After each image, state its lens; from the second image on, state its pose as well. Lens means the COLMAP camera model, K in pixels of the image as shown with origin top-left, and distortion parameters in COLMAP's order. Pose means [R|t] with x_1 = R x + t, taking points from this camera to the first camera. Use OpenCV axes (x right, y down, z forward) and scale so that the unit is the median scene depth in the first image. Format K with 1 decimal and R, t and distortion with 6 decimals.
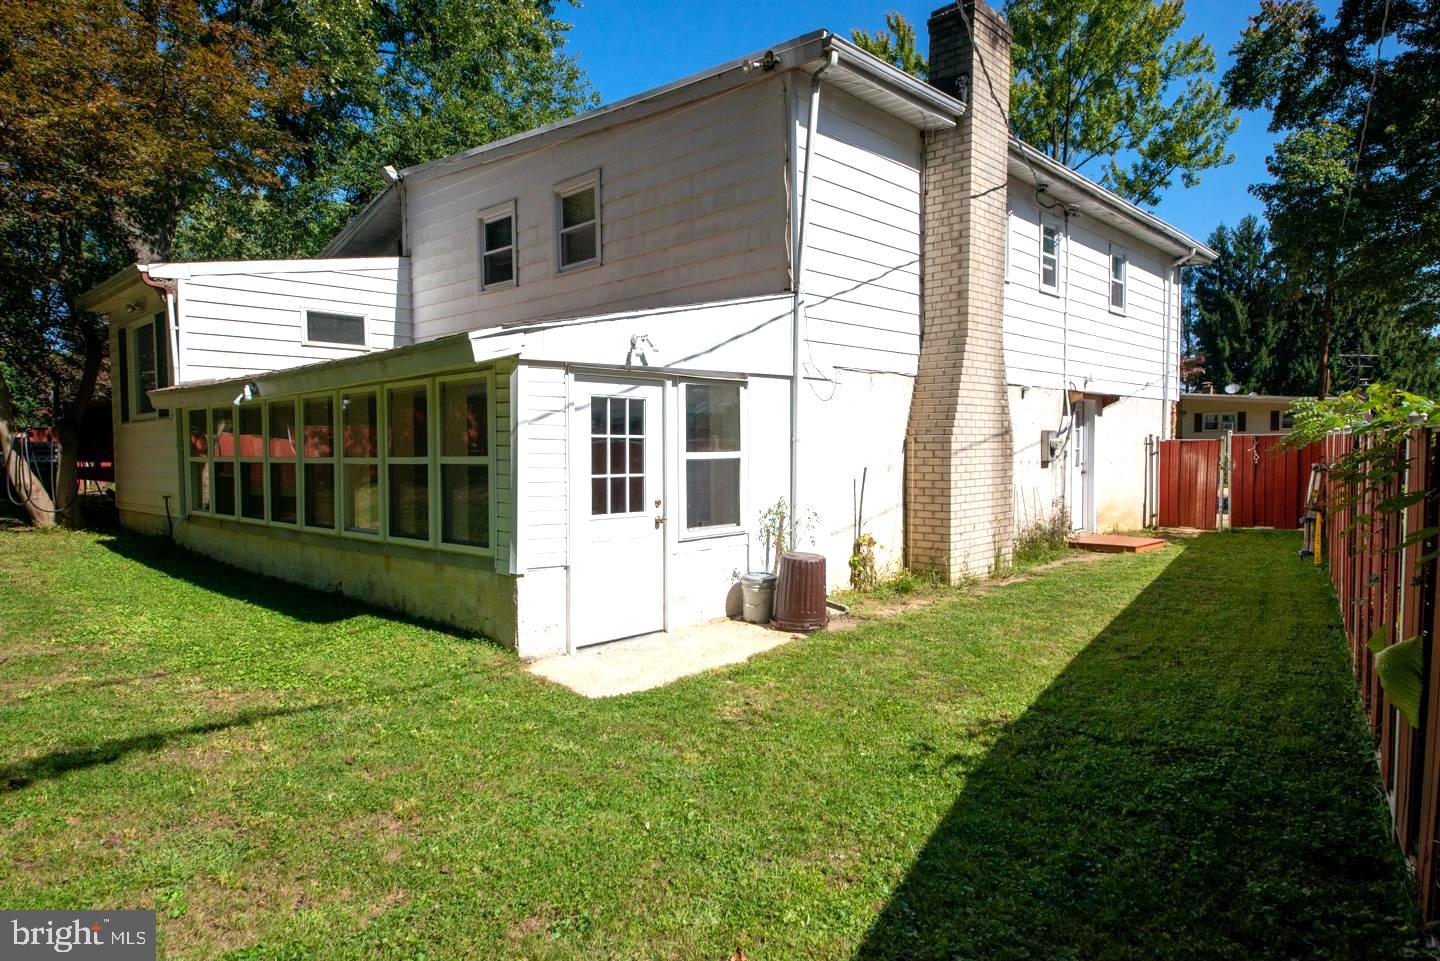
lens RADIAL K [[885.5, 0, 720.4], [0, 885.5, 485.0], [0, 0, 1]] dist [0.009311, -0.002536]
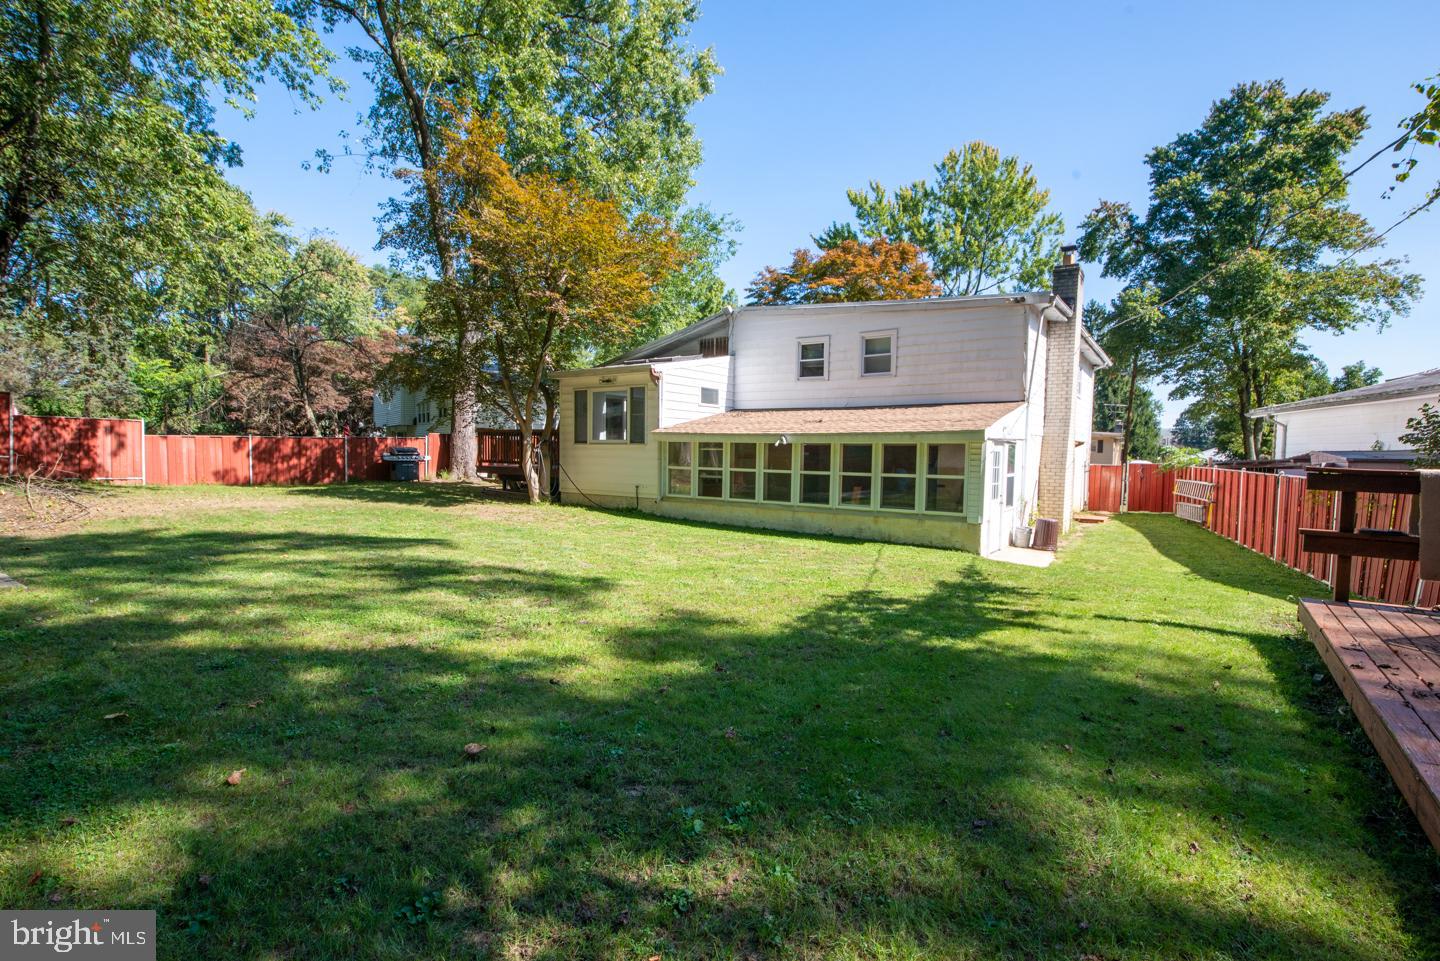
lens RADIAL K [[693.6, 0, 719.5], [0, 693.6, 483.6], [0, 0, 1]] dist [0.002801, 0.000287]
pose [[0.988439, 0.018290, 0.150511, -0.503901], [-0.019183, 0.999806, 0.004485, -0.002384], [-0.150400, -0.007321, 0.988598, -0.332521]]
